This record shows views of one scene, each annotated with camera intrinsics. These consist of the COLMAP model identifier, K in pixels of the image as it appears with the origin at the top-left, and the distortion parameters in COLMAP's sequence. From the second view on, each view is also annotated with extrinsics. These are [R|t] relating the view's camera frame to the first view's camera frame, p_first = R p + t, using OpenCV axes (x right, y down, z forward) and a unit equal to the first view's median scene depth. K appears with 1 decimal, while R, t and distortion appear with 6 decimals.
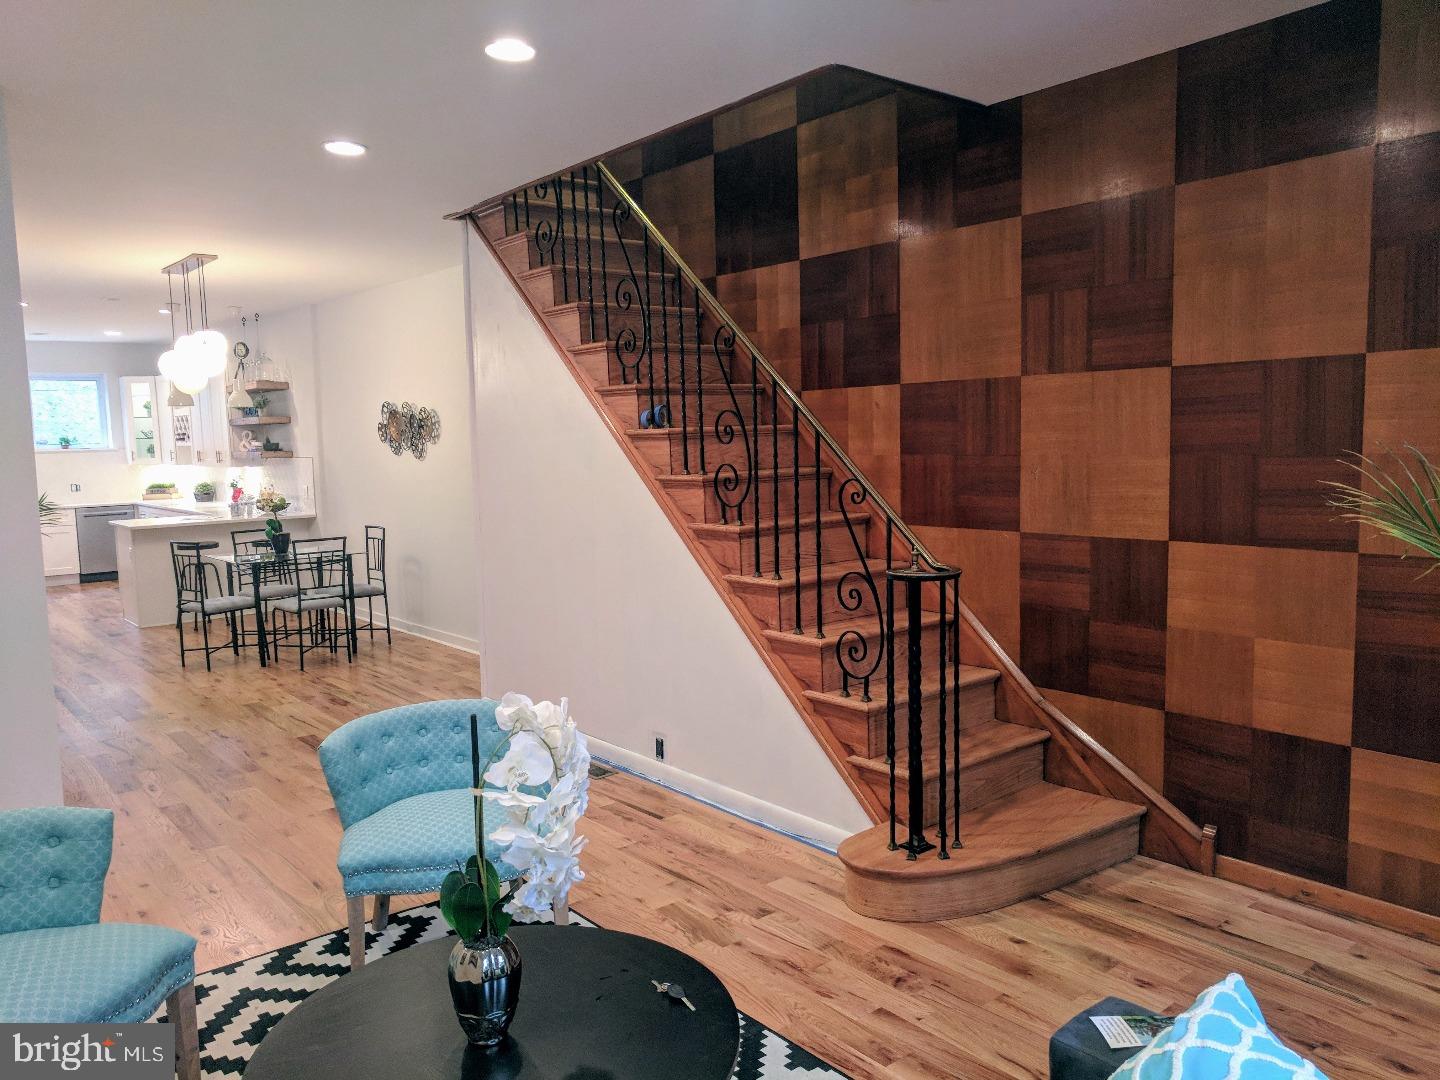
lens RADIAL K [[1087.2, 0, 720.0], [0, 1087.2, 540.0], [0, 0, 1]] dist [0.005936, 0.008450]
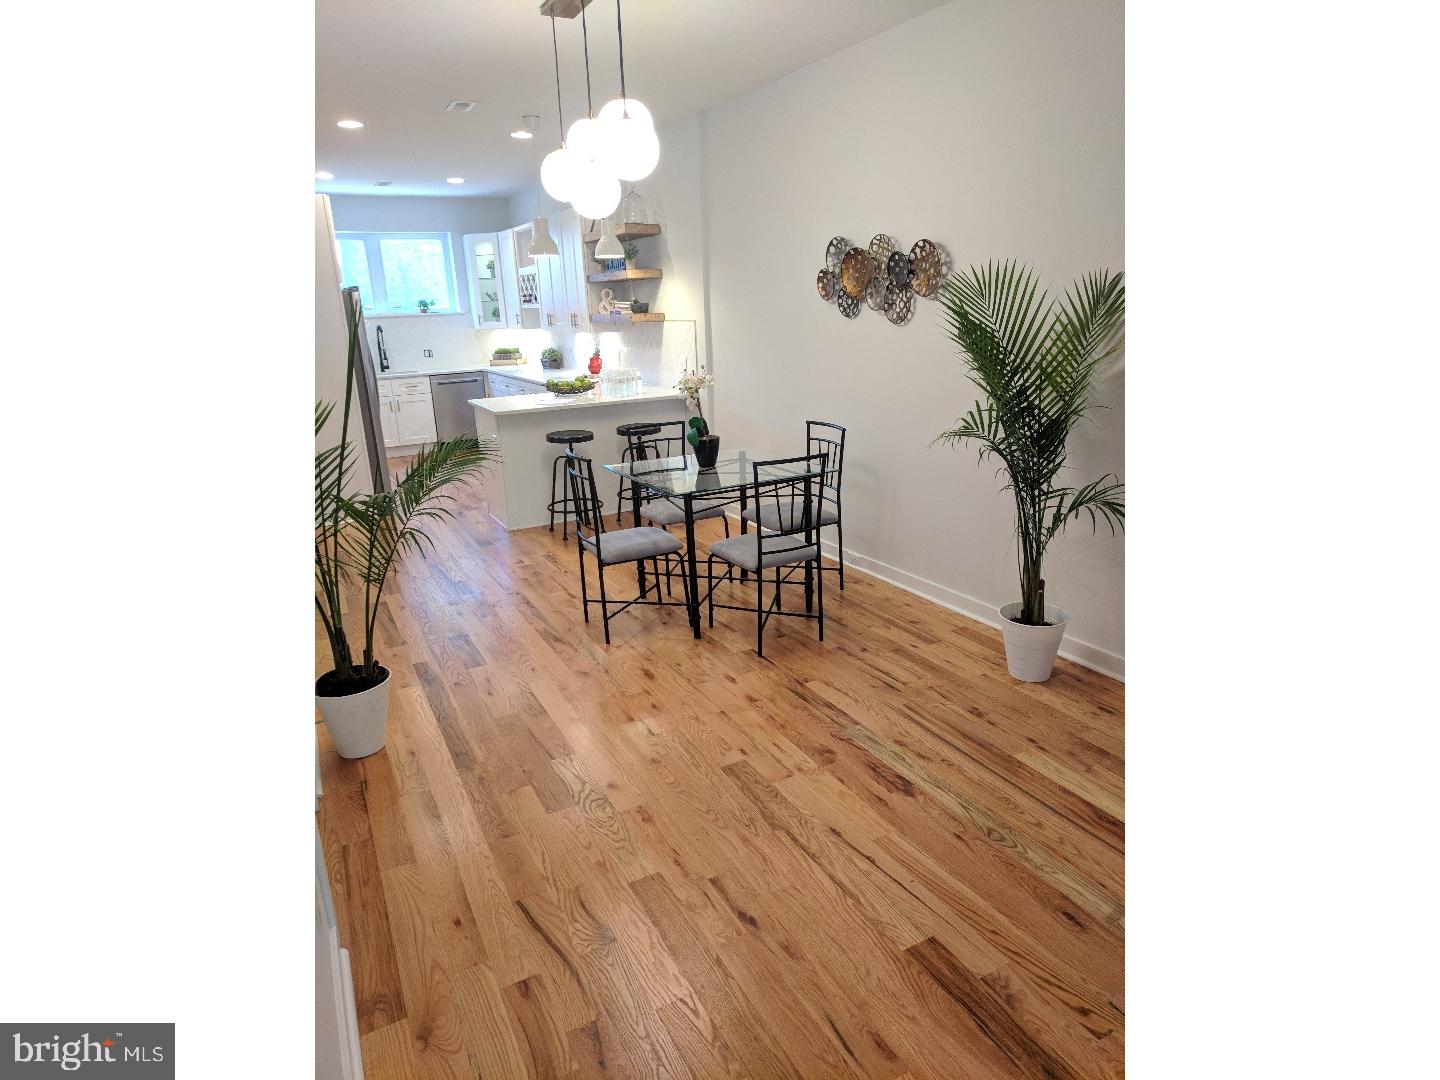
lens RADIAL K [[836.3, 0, 720.0], [0, 836.3, 540.0], [0, 0, 1]] dist [-0.004098, 0.000028]
pose [[0.979786, 0.043178, -0.195332, -0.221772], [-0.006061, 0.982389, 0.186750, -0.031340], [0.199955, -0.181791, 0.962793, 0.368405]]
